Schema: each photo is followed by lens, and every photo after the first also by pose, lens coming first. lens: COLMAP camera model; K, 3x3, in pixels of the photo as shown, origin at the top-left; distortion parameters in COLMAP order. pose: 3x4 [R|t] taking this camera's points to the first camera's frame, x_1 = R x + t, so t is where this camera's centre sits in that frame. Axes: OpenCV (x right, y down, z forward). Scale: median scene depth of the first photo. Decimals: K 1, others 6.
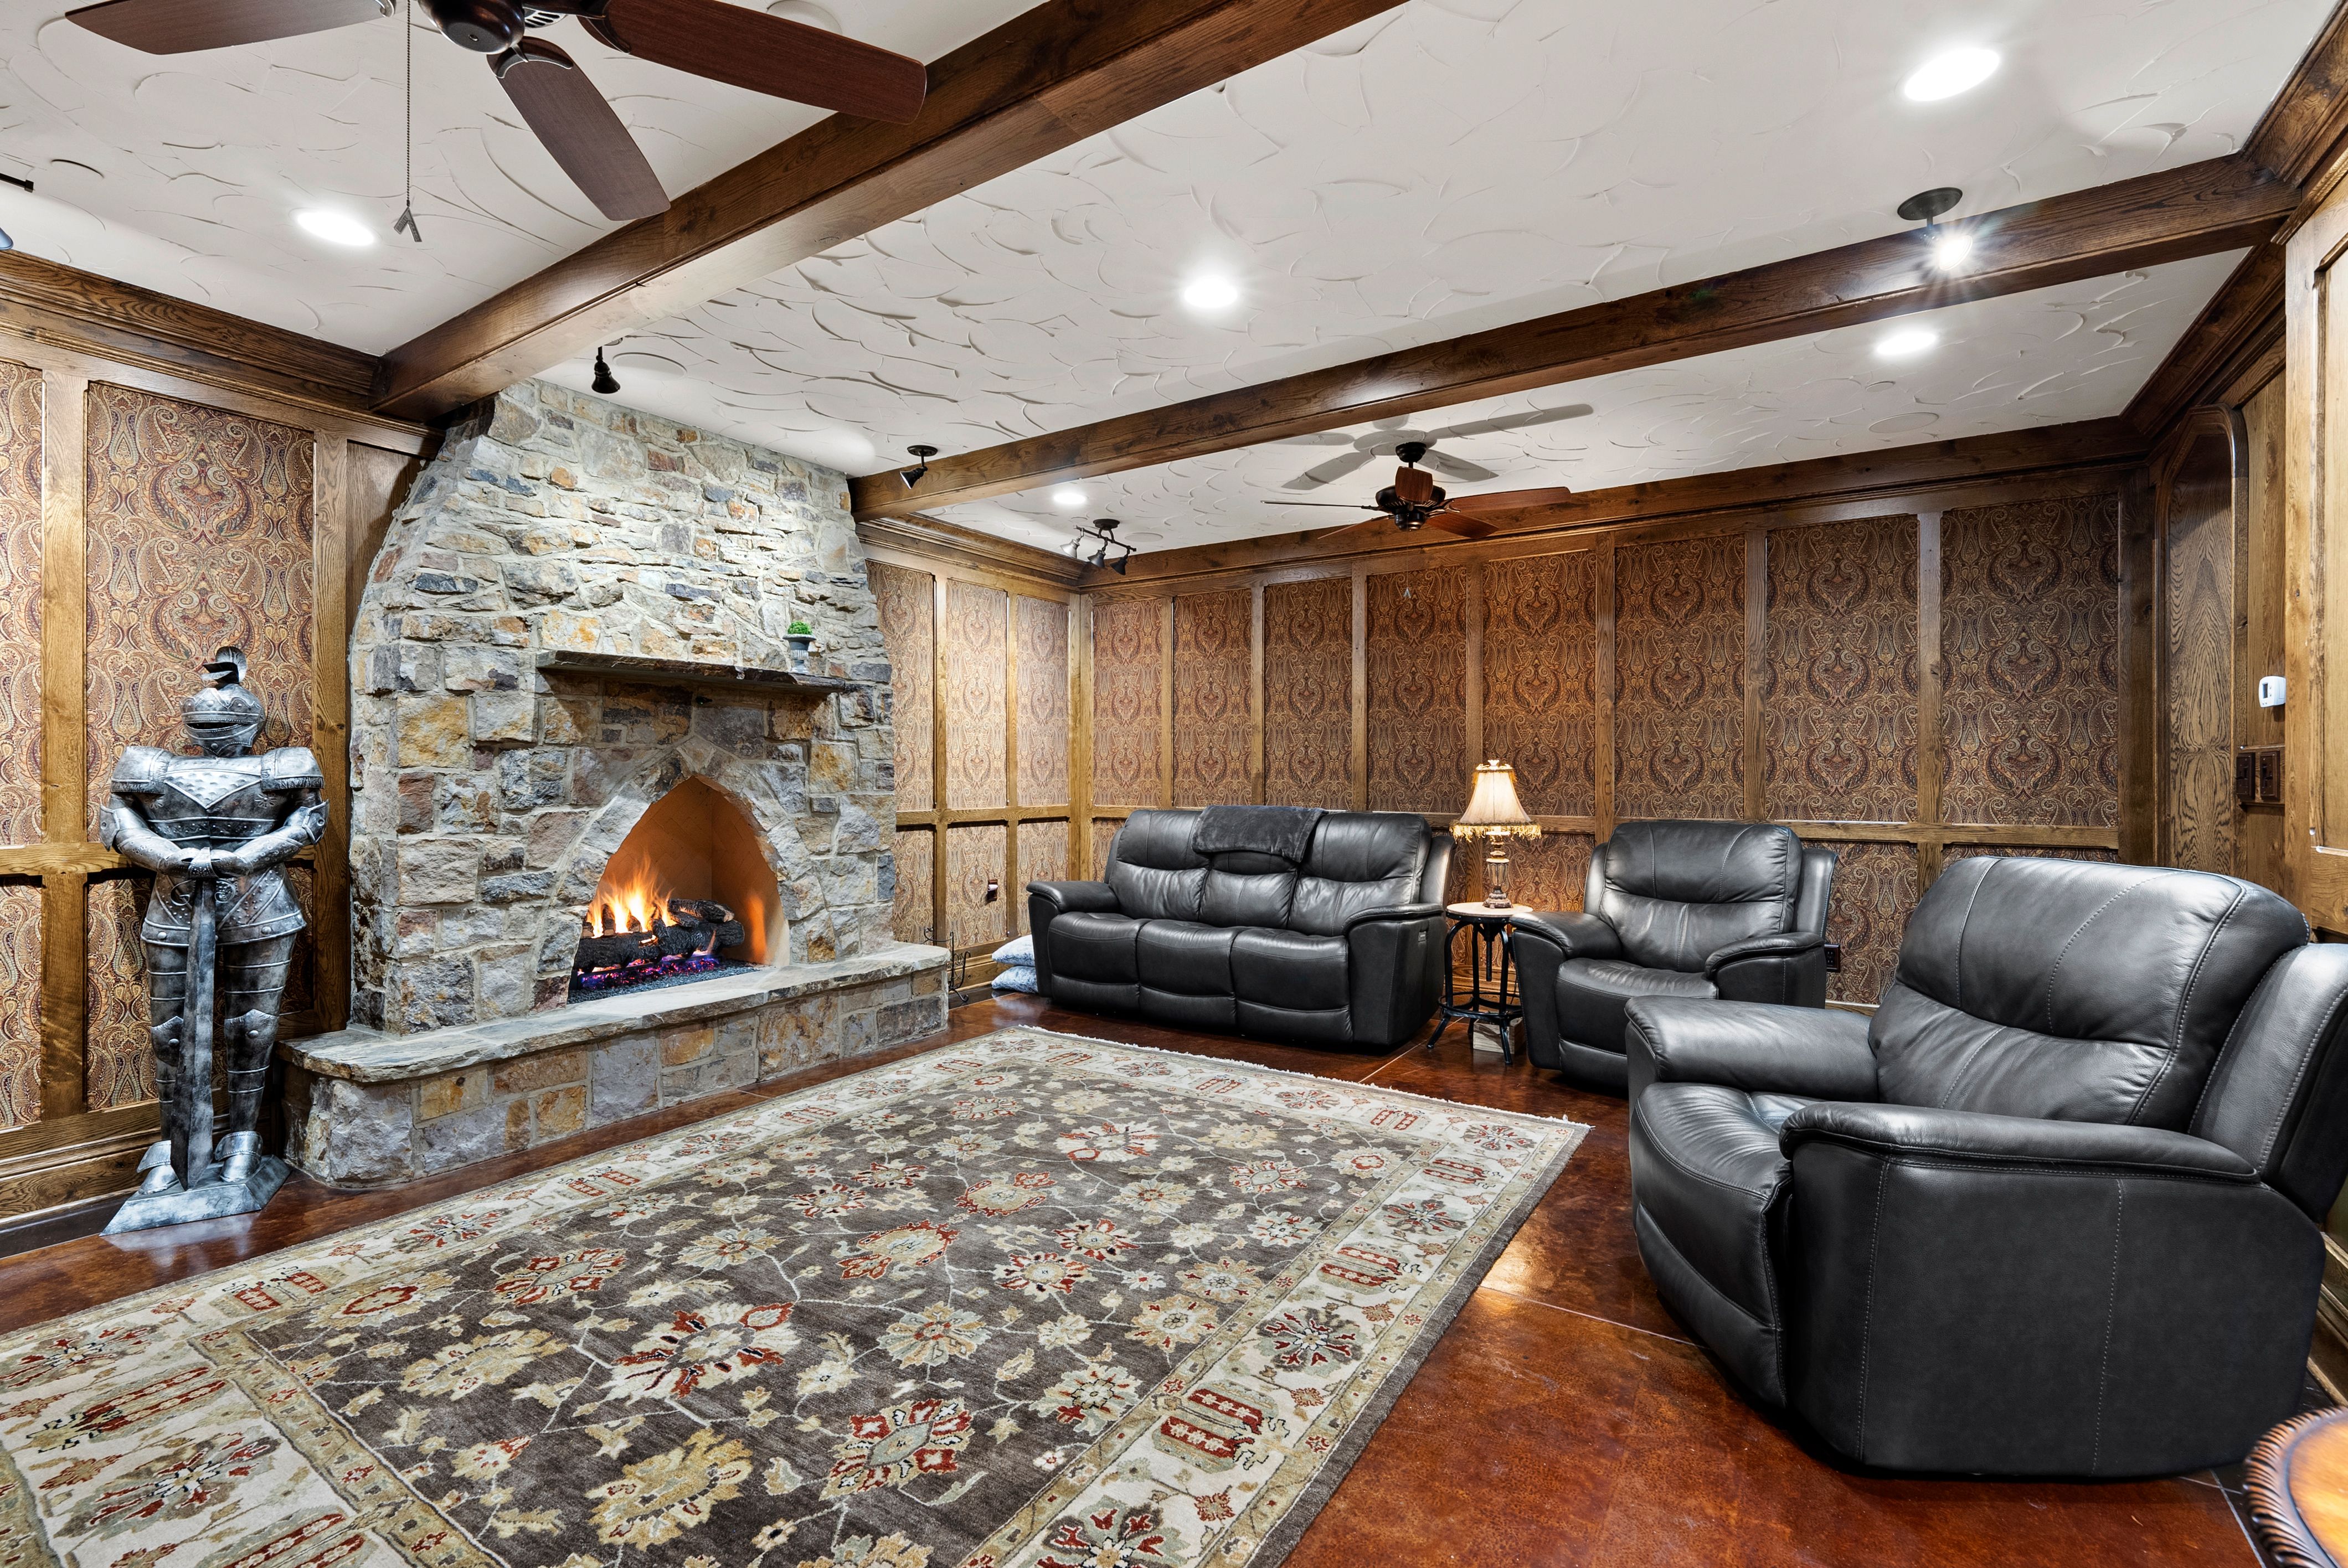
lens RADIAL K [[1014.7, 0, 1183.9], [0, 1014.7, 770.9], [0, 0, 1]] dist [0.003441, -0.000381]
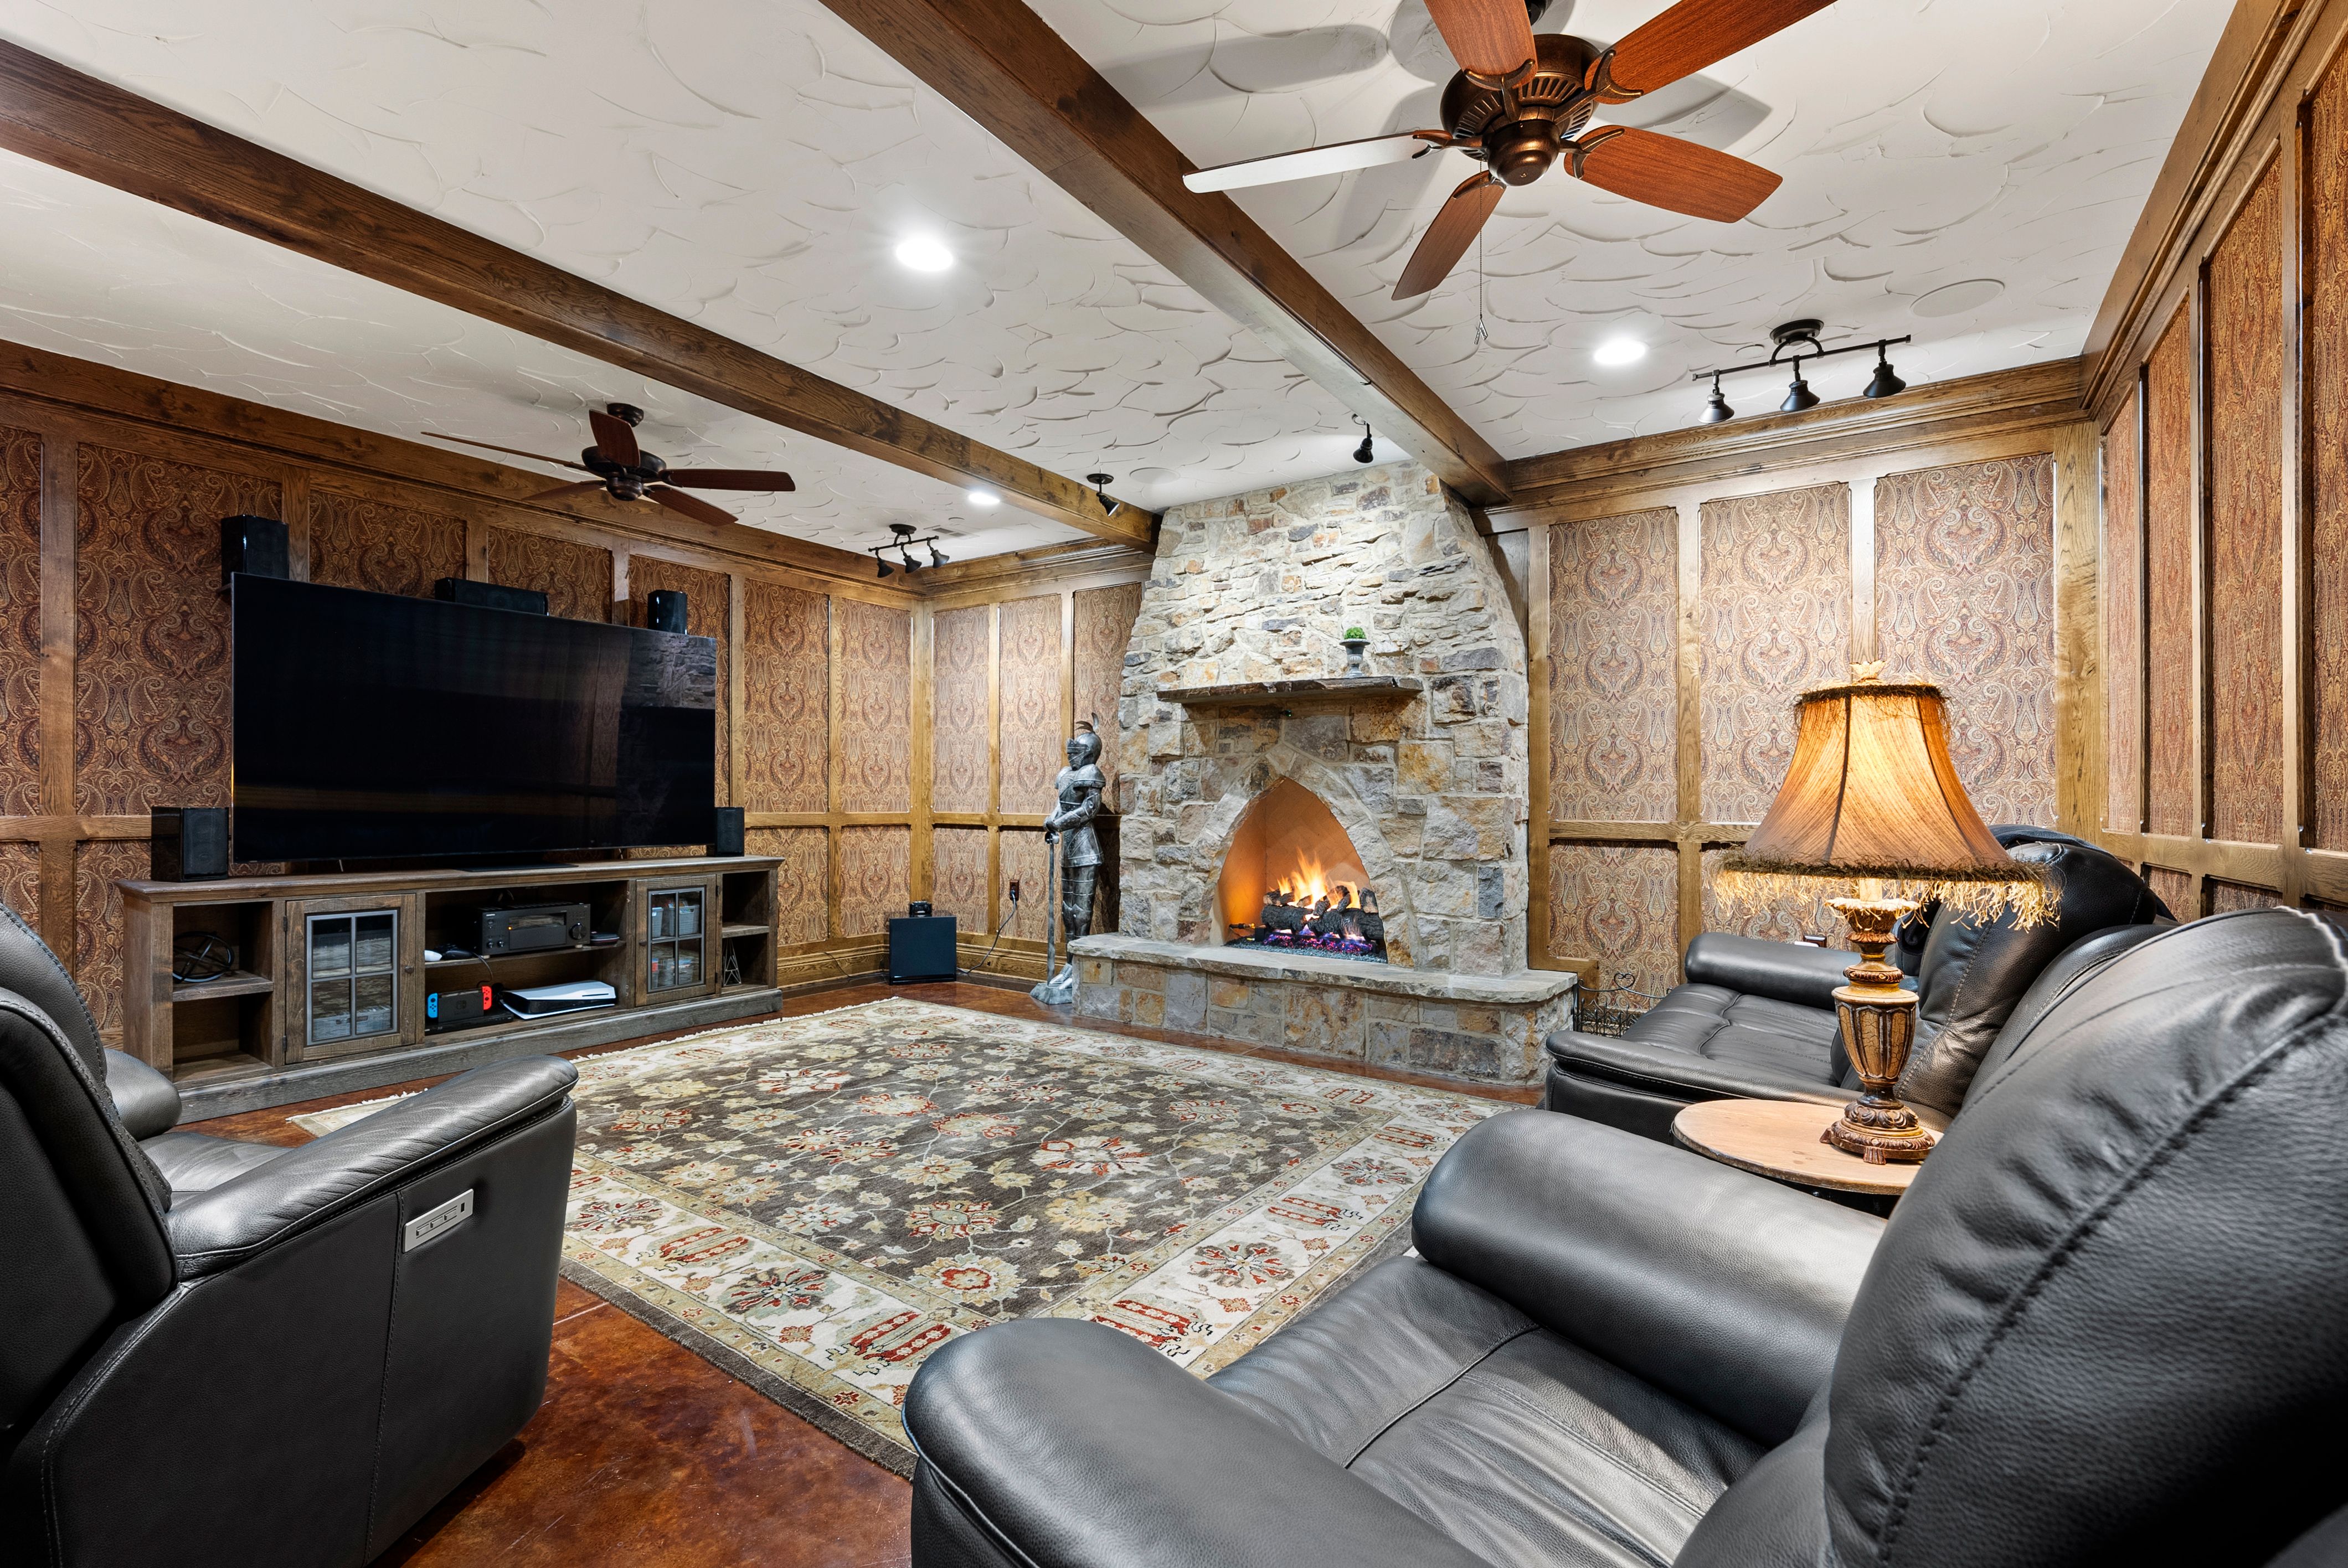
lens RADIAL K [[1014.7, 0, 1183.6], [0, 1014.7, 798.7], [0, 0, 1]] dist [0.003441, -0.000381]
pose [[-0.032310, -0.006068, -0.999459, 0.786968], [-0.002328, 0.999979, -0.005996, 0.040915], [0.999475, 0.002133, -0.032324, 1.026537]]
